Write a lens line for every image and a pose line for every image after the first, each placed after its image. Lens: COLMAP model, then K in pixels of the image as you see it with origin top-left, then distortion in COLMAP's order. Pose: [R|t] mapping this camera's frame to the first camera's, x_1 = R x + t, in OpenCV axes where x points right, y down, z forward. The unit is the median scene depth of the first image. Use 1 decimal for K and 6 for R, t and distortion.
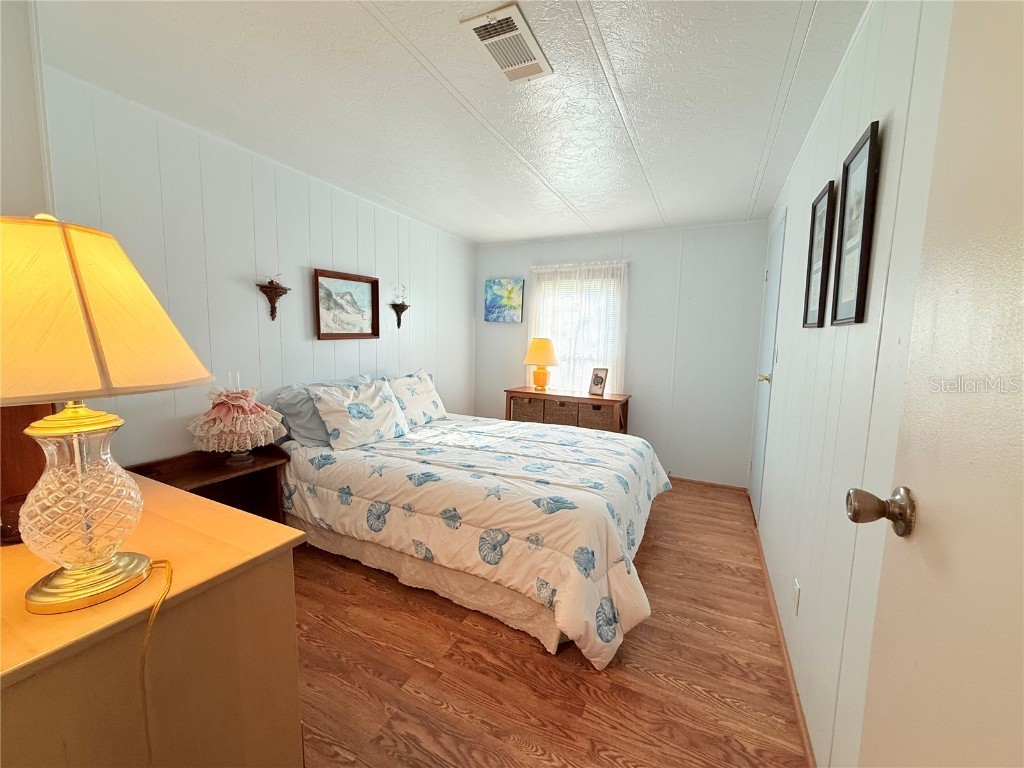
lens RADIAL K [[407.6, 0, 511.5], [0, 407.6, 381.4], [0, 0, 1]] dist [-0.004112, 0.001010]
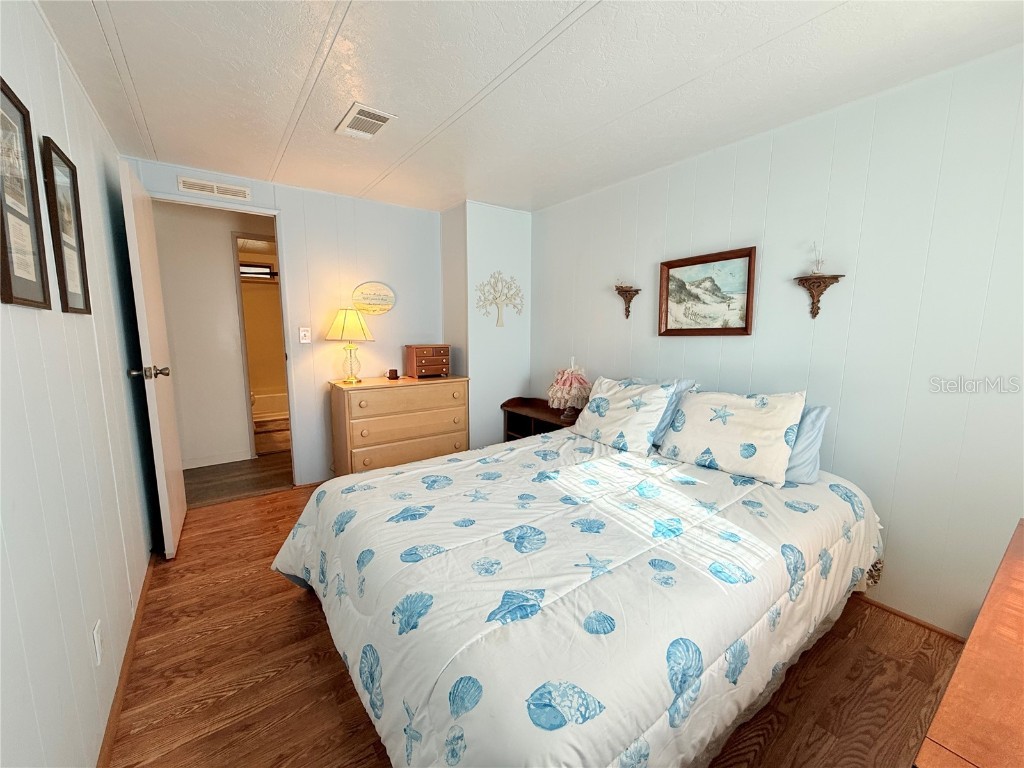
lens RADIAL K [[407.6, 0, 508.1], [0, 407.6, 382.3], [0, 0, 1]] dist [-0.004112, 0.001010]
pose [[-0.470167, 0.098896, -0.877019, 0.533658], [-0.105163, 0.980345, 0.166925, -0.112630], [0.876290, 0.170713, -0.450526, 1.091521]]
